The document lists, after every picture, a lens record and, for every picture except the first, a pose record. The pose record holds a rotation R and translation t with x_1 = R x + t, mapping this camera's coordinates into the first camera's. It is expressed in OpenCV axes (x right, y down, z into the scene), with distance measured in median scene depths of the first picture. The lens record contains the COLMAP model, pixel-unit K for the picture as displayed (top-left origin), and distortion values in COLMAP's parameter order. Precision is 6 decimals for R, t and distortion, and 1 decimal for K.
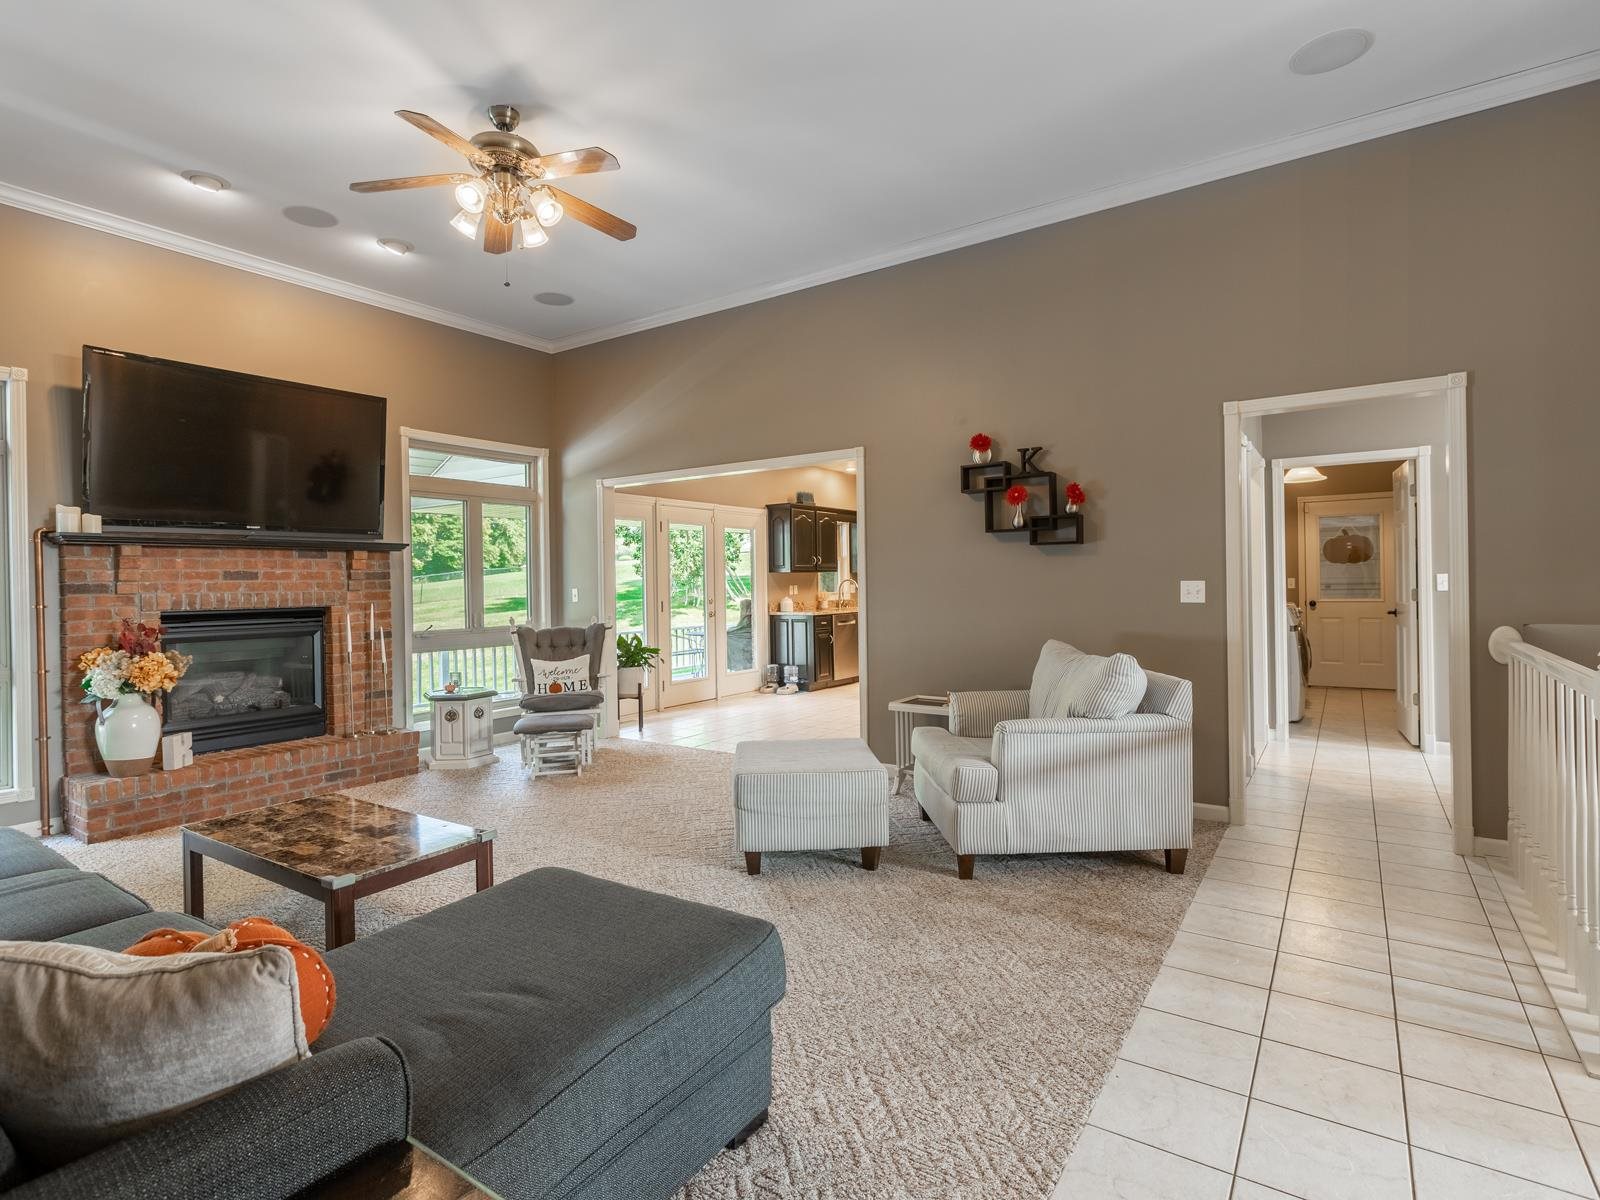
lens RADIAL K [[819.8, 0, 800.0], [0, 819.8, 600.0], [0, 0, 1]] dist [0.004549, 0.001330]
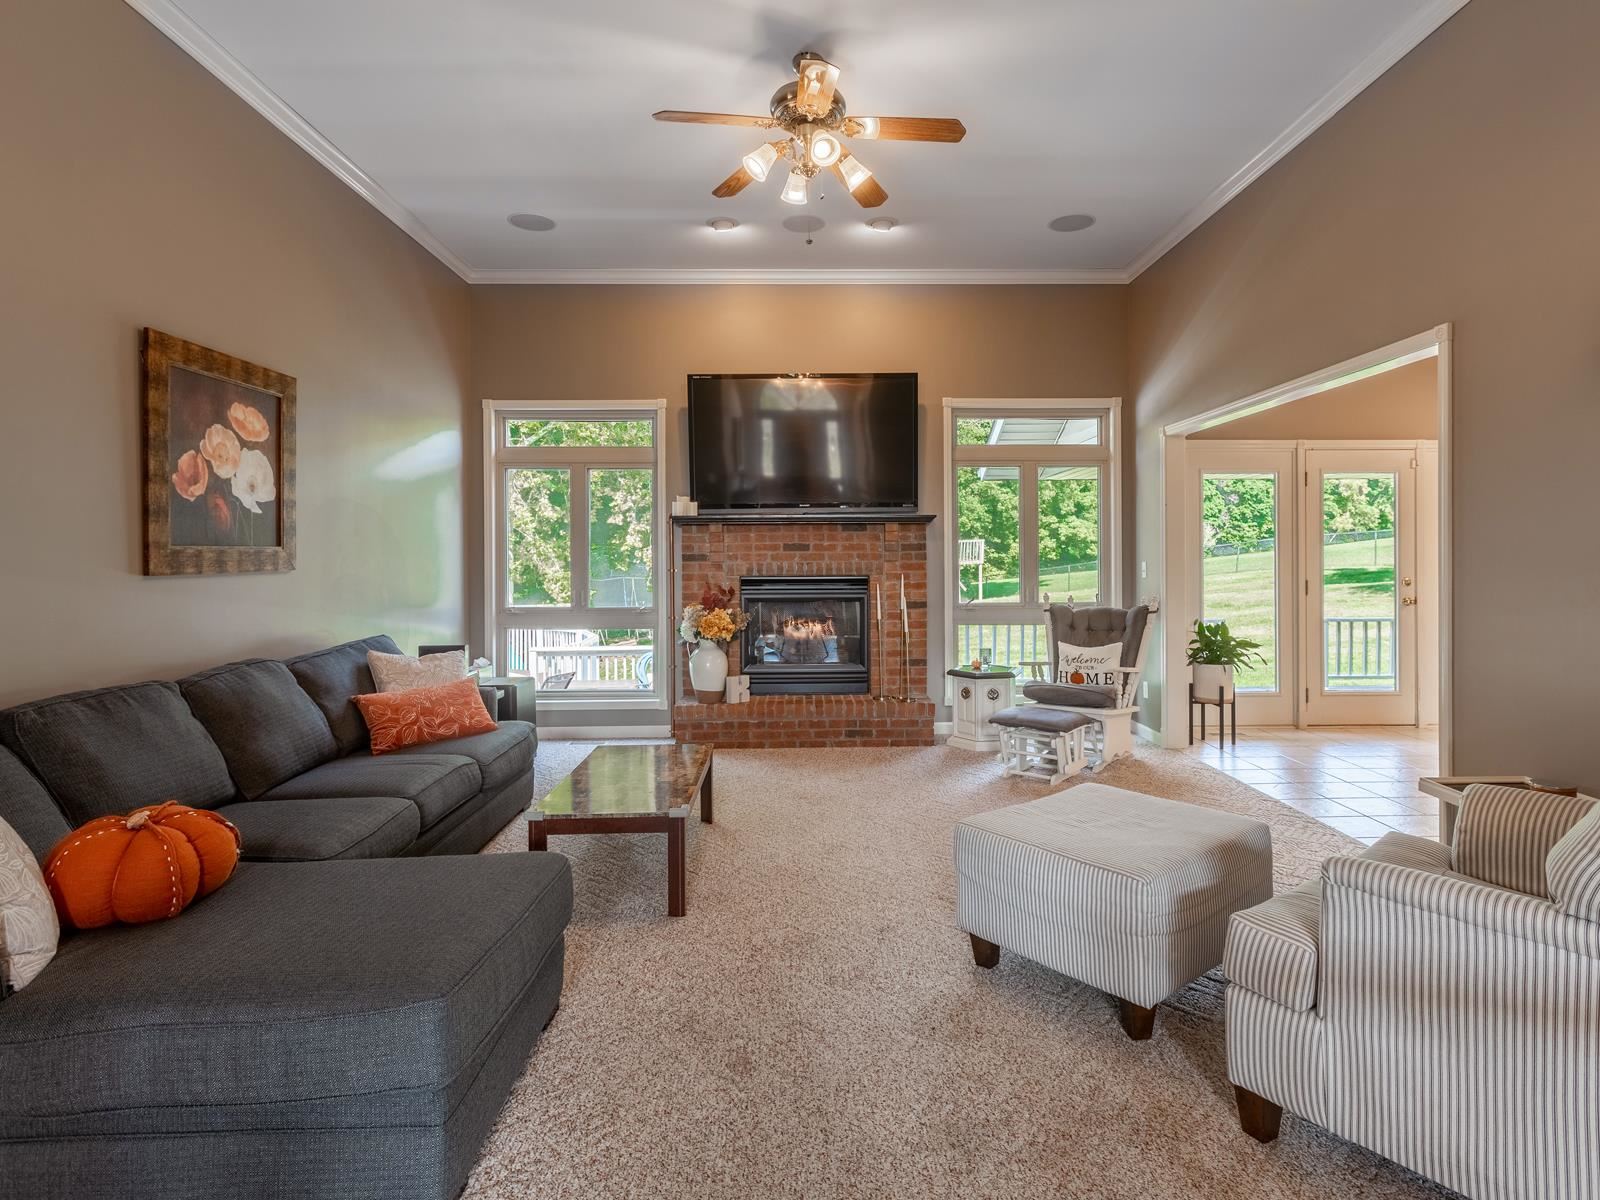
lens RADIAL K [[856.9, 0, 803.0], [0, 856.9, 571.3], [0, 0, 1]] dist [-0.002009, 0.000103]
pose [[0.581092, 0.024566, -0.813467, 0.289024], [-0.020732, 0.999667, 0.015379, -0.013326], [0.813574, 0.007928, 0.581408, 0.273230]]
